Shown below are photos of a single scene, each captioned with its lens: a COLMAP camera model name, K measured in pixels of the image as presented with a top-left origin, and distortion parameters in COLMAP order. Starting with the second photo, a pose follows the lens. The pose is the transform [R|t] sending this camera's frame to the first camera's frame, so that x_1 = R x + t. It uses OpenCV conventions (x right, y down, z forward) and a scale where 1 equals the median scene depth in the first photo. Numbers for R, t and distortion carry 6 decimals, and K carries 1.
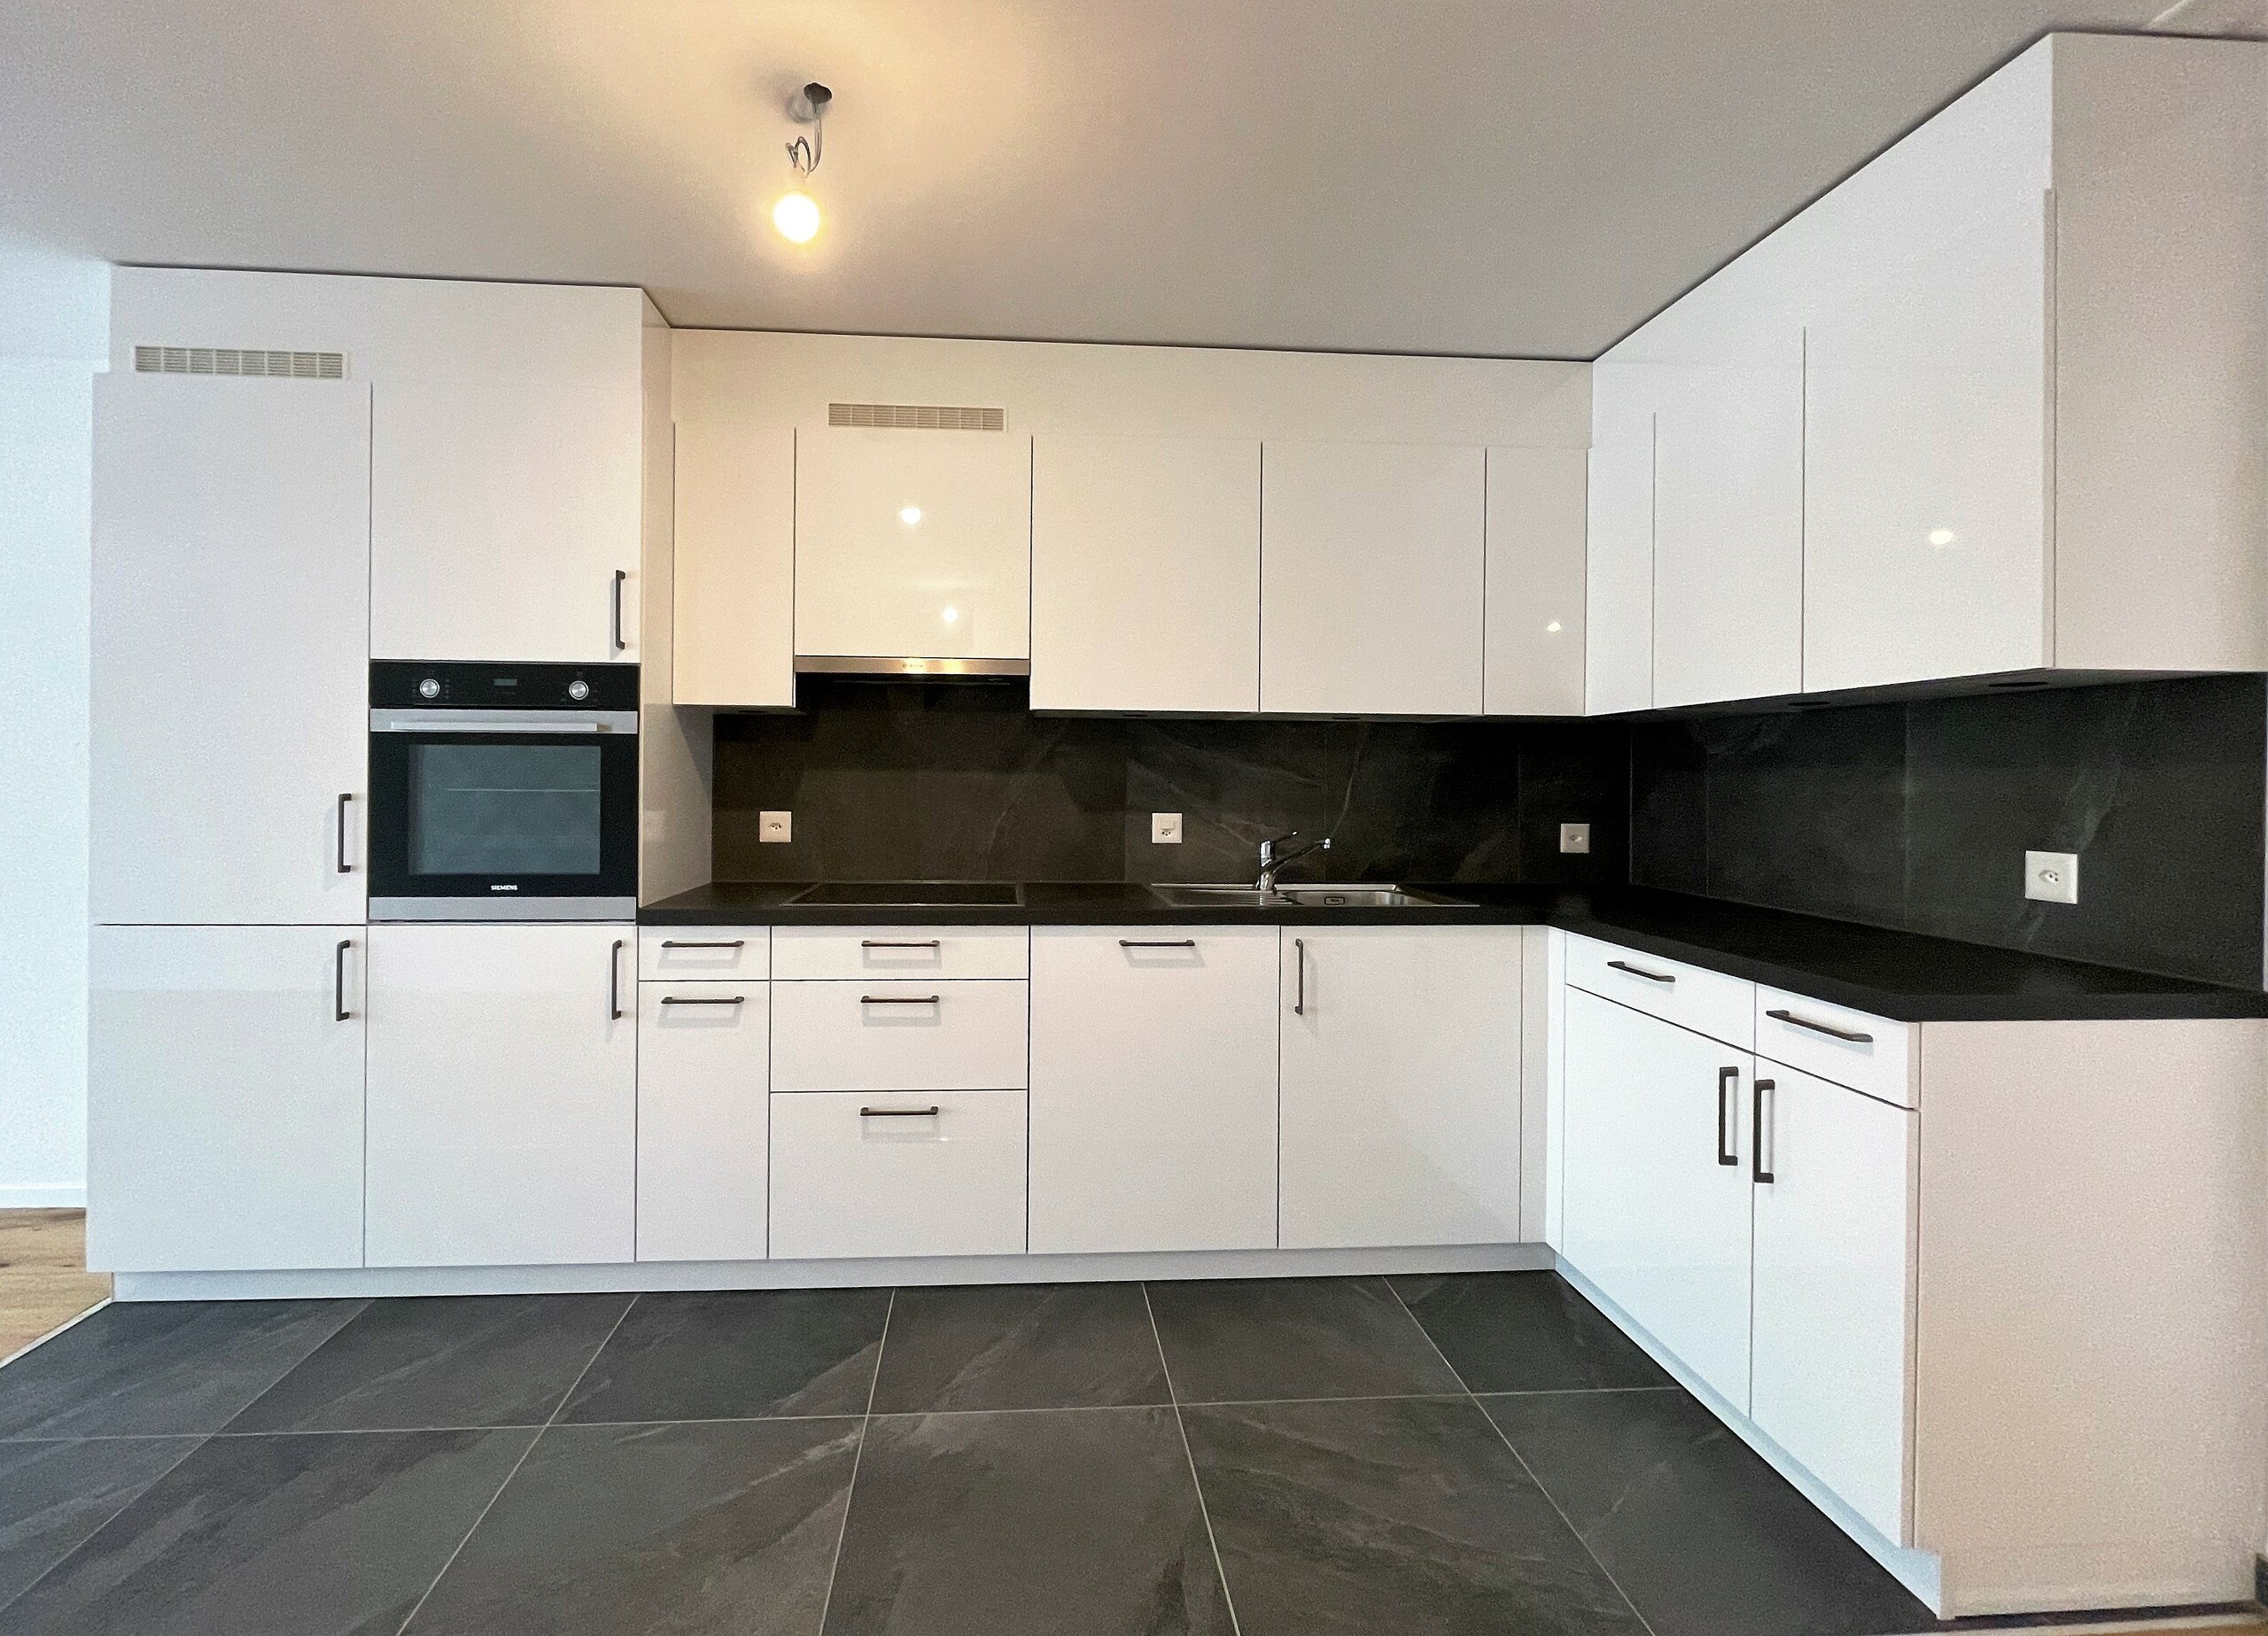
lens RADIAL K [[982.5, 0, 1070.3], [0, 982.5, 778.1], [0, 0, 1]] dist [-0.013729, -0.000297]
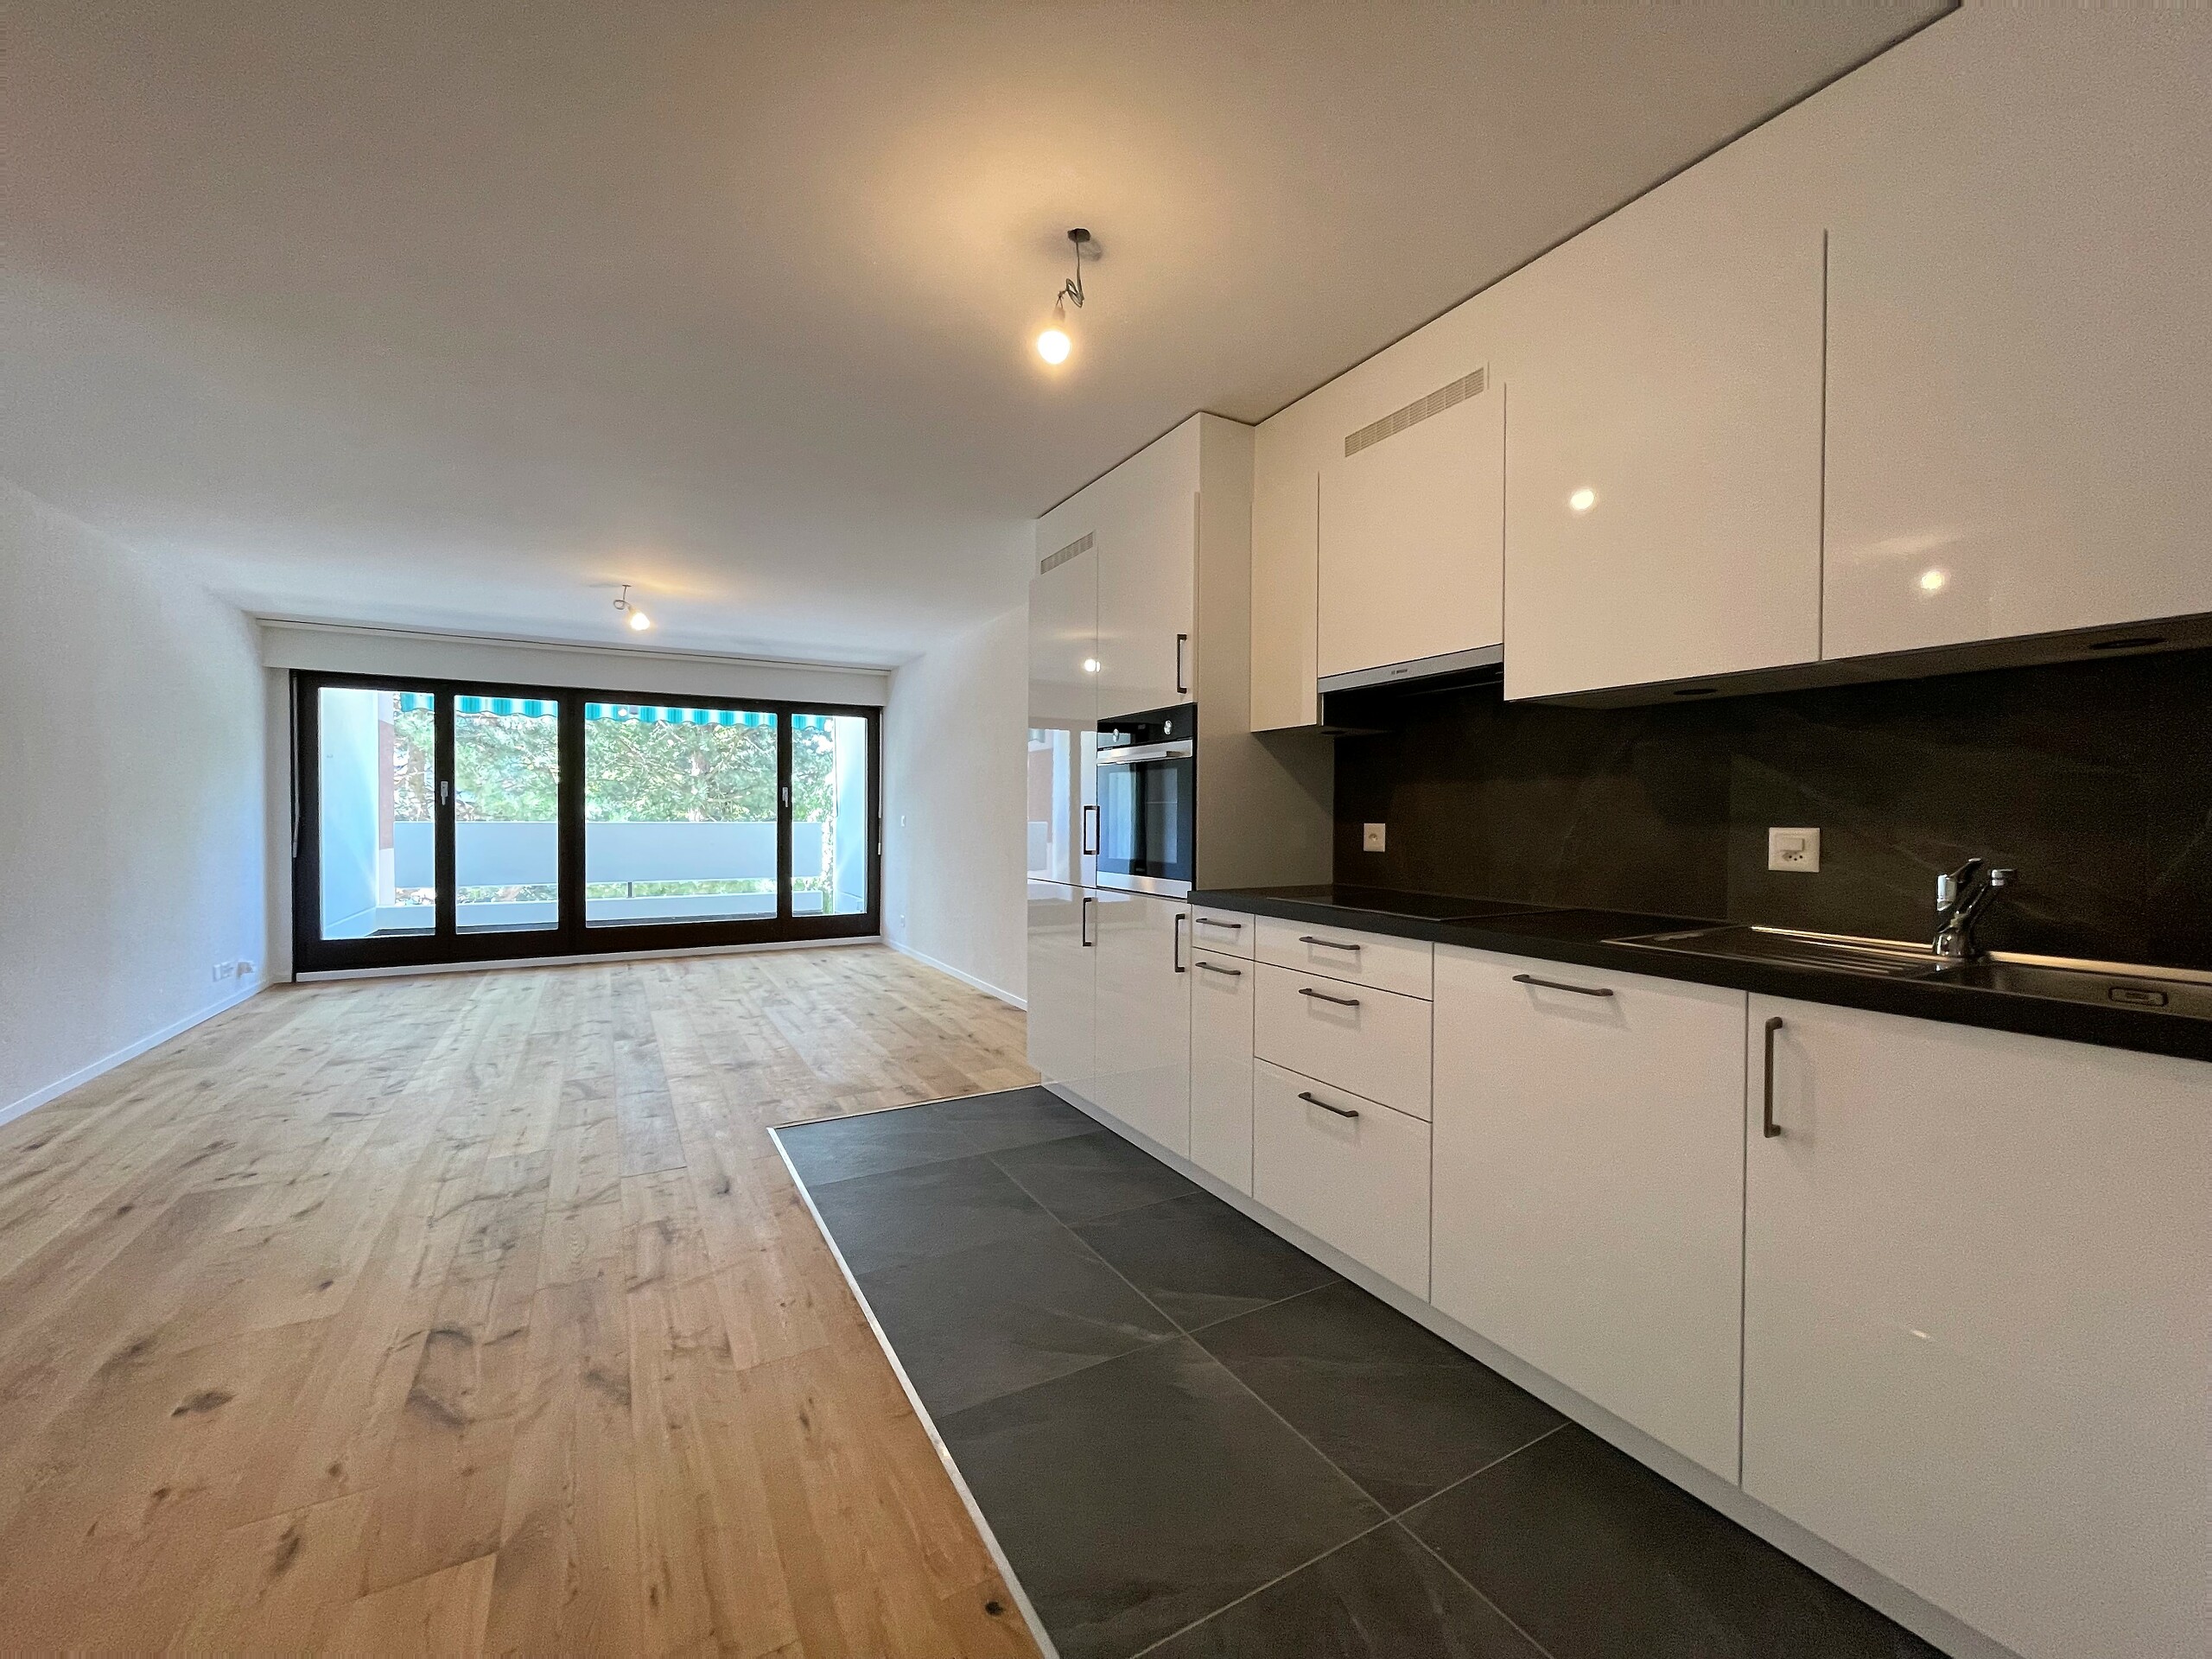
lens RADIAL K [[898.2, 0, 1107.5], [0, 898.2, 826.5], [0, 0, 1]] dist [0.009423, 0.000020]
pose [[0.434595, 0.005329, -0.900610, 0.565580], [-0.001373, 0.999985, 0.005254, 0.039931], [0.900625, -0.001046, 0.434595, 0.365598]]
